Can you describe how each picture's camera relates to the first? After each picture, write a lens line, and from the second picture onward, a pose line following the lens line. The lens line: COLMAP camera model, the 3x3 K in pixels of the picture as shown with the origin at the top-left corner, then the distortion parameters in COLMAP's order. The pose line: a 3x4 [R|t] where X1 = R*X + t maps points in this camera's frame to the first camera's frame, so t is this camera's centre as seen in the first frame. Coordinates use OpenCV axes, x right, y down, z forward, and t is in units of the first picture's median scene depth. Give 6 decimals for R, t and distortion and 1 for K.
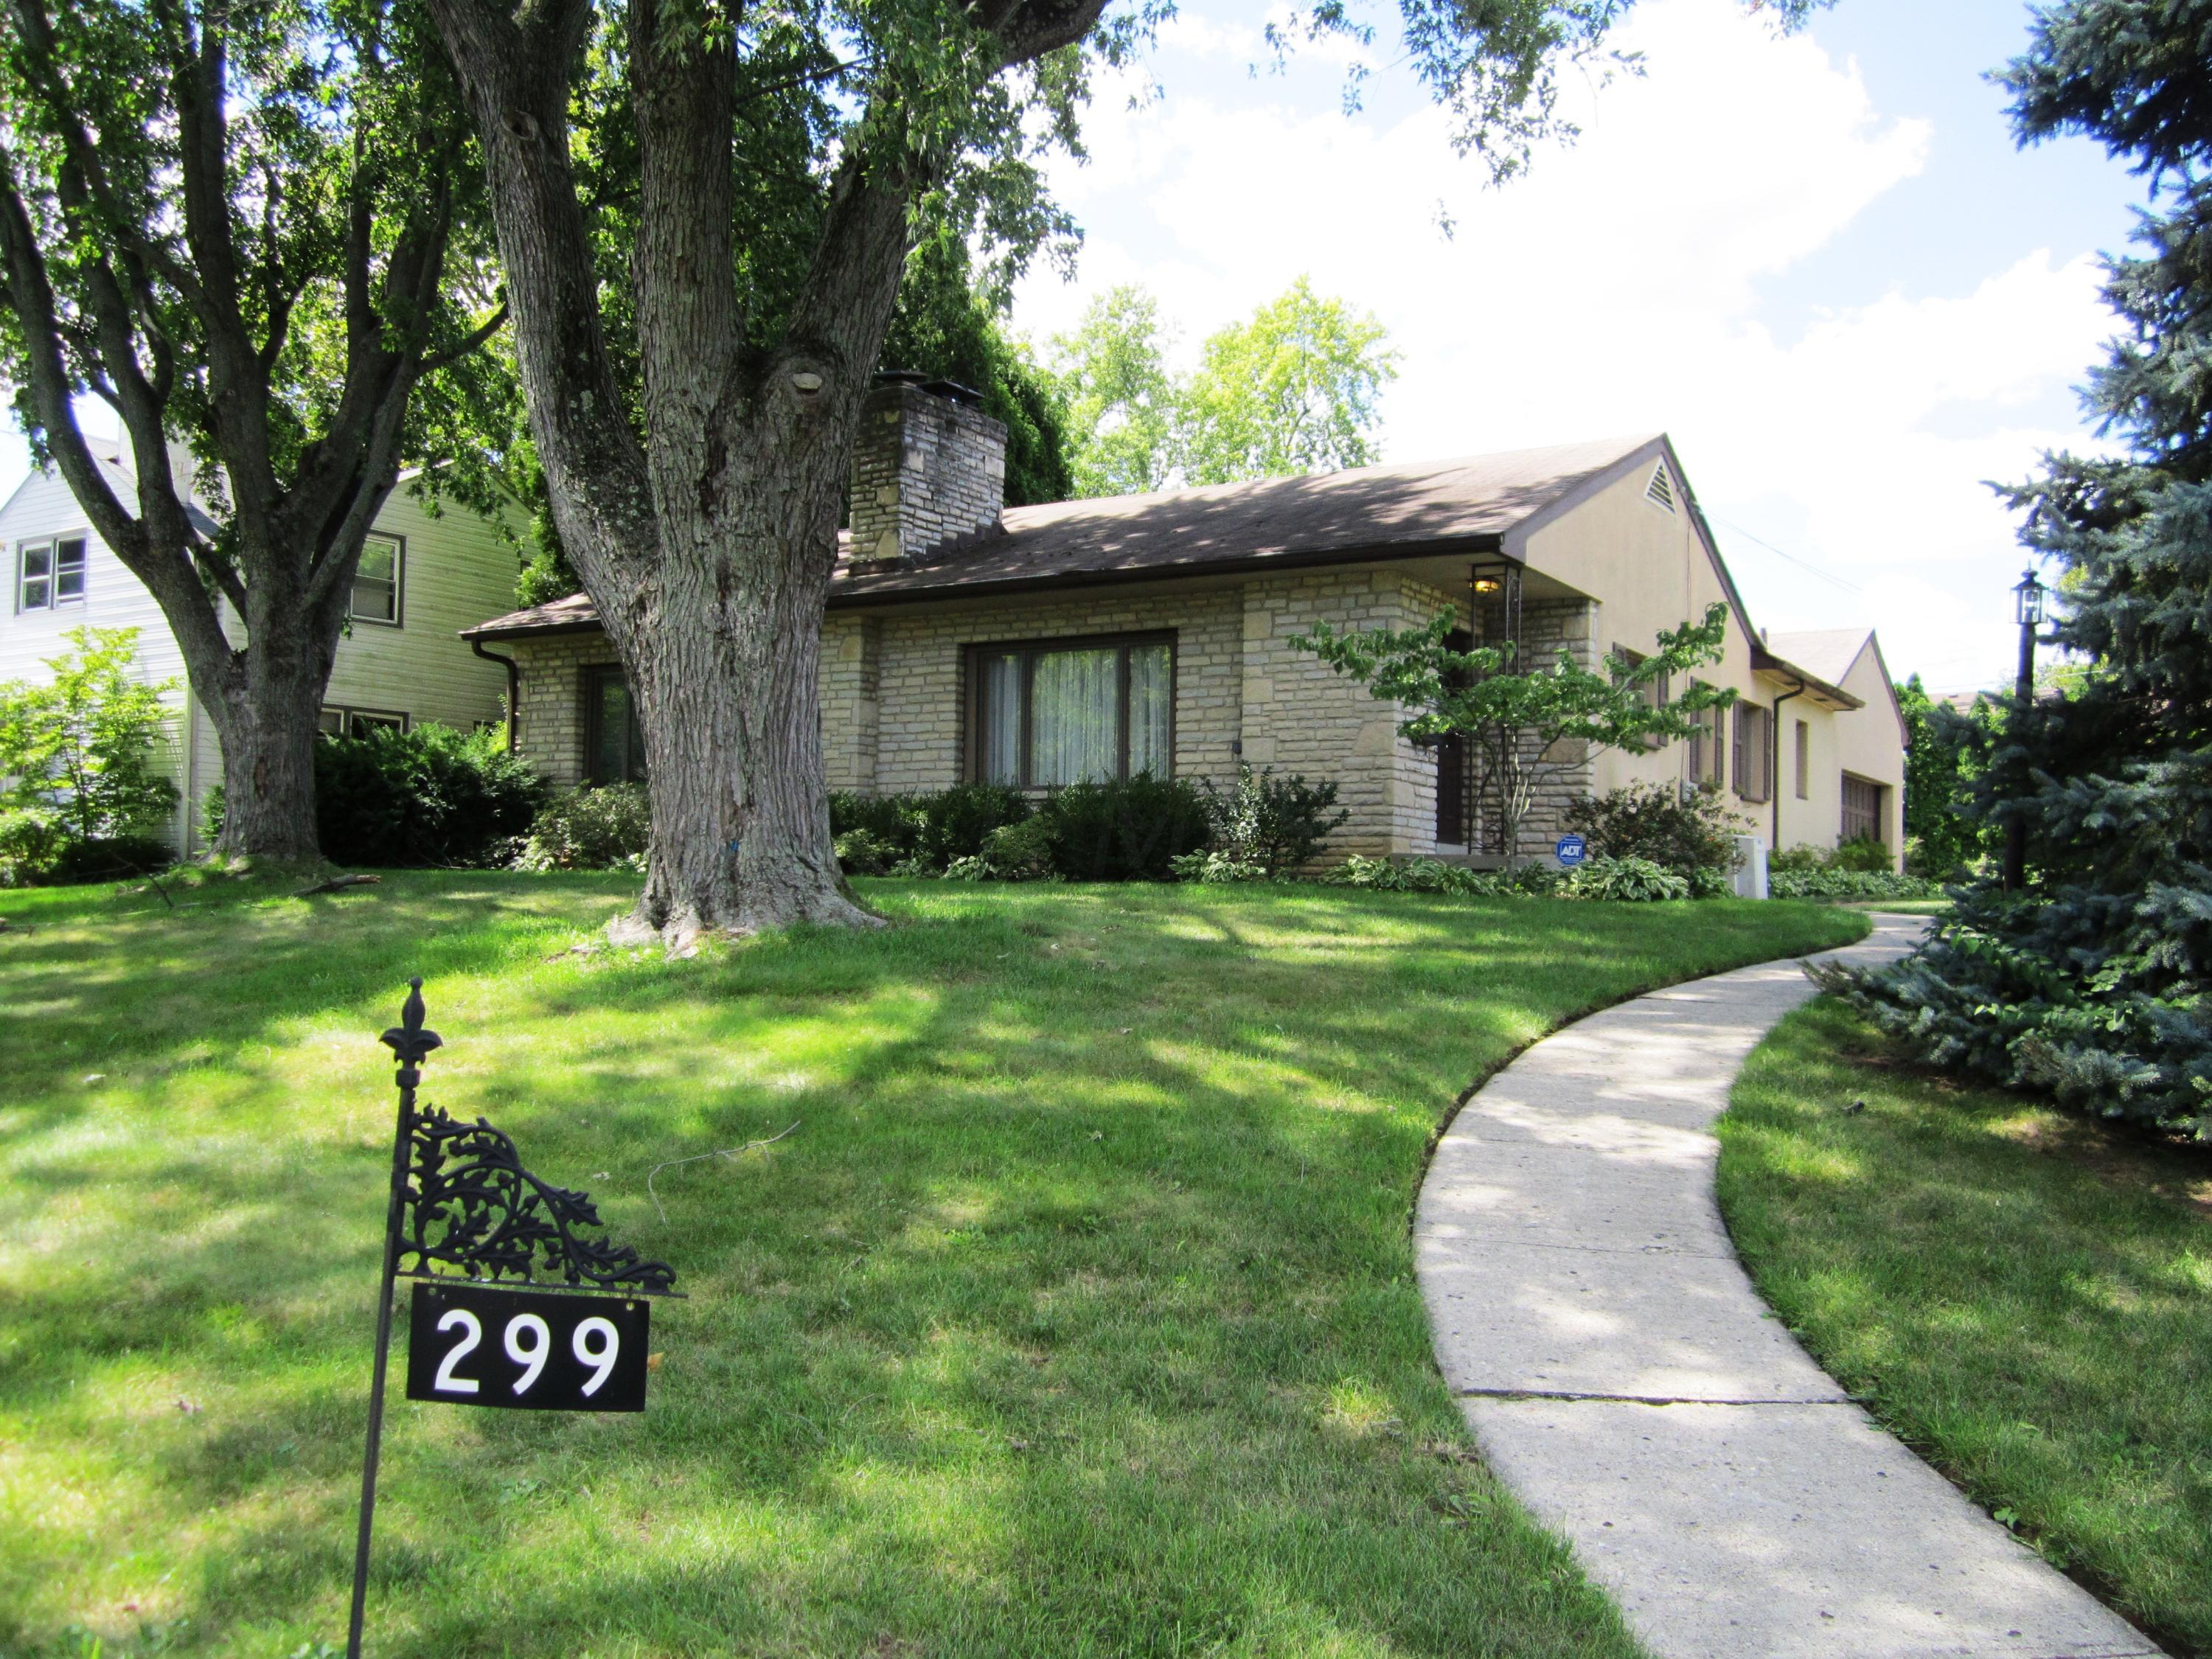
lens RADIAL K [[1830.1, 0, 1106.0], [0, 1830.1, 829.5], [0, 0, 1]] dist [-0.004977, 0.018060]
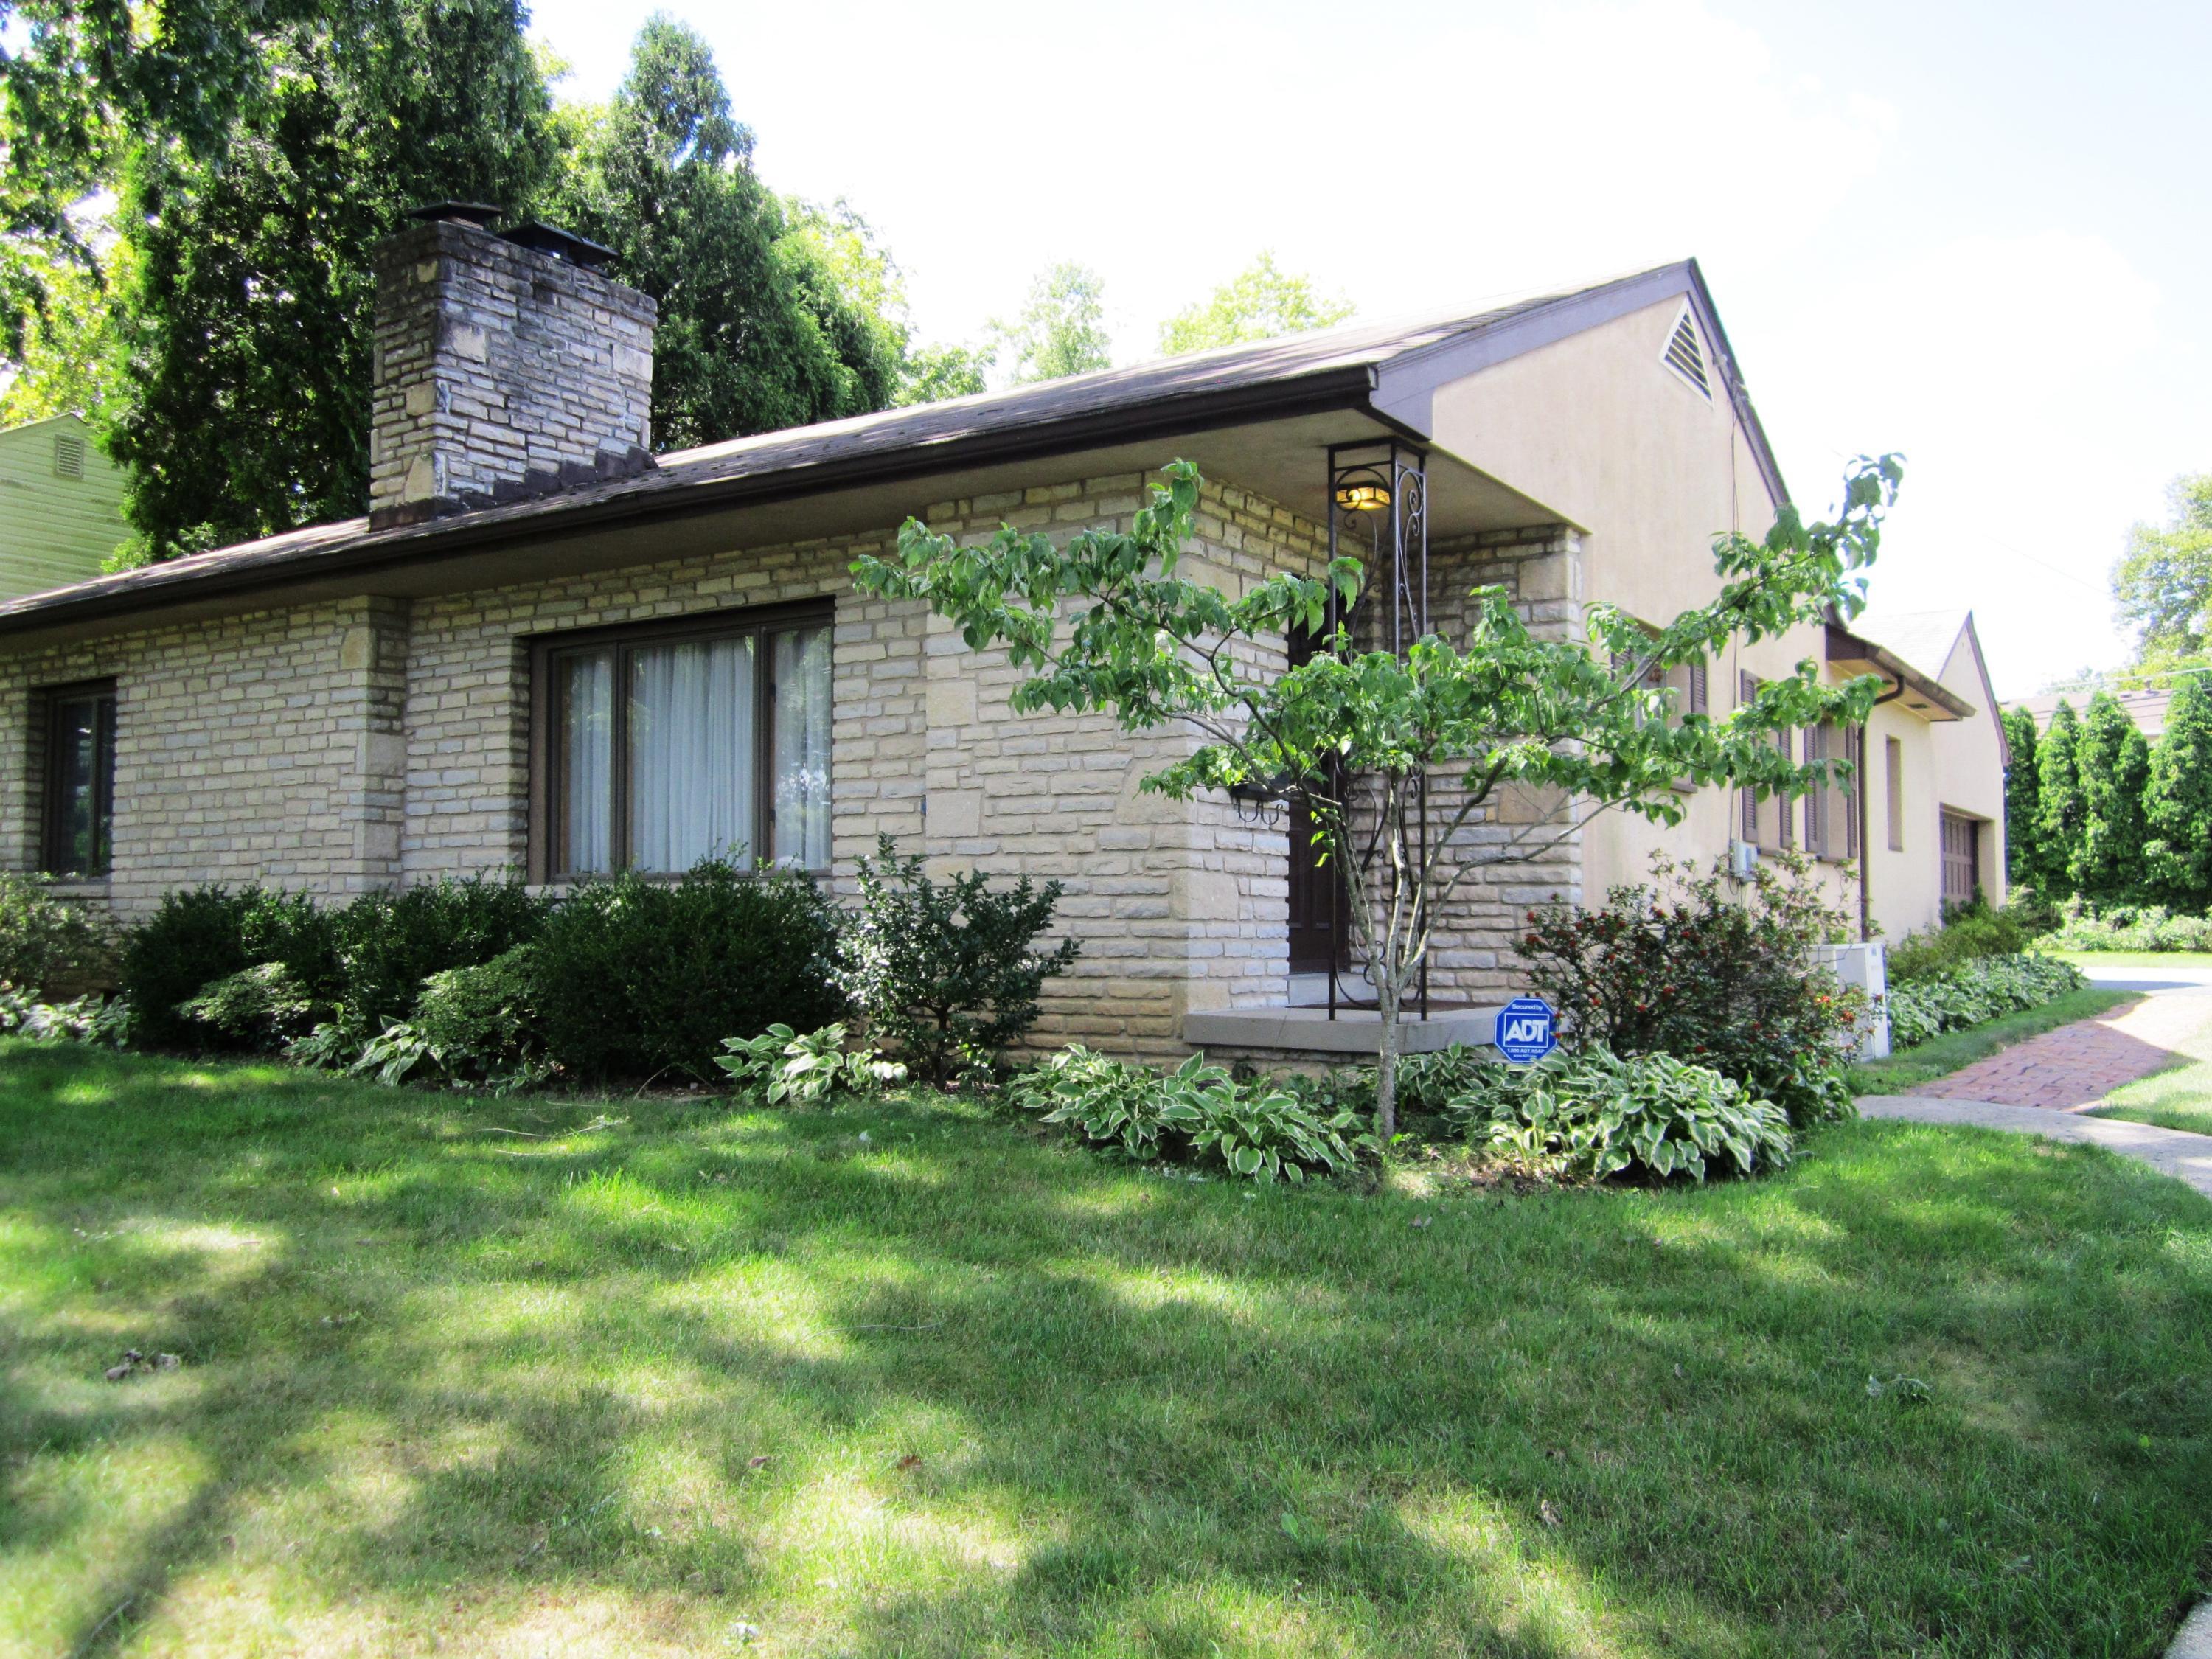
lens RADIAL K [[1794.4, 0, 1106.0], [0, 1794.4, 829.5], [0, 0, 1]] dist [-0.024459, -0.001798]
pose [[0.999771, -0.017660, -0.012051, 0.118768], [0.017520, 0.999779, -0.011634, -0.028173], [0.012254, 0.011420, 0.999860, 0.419281]]
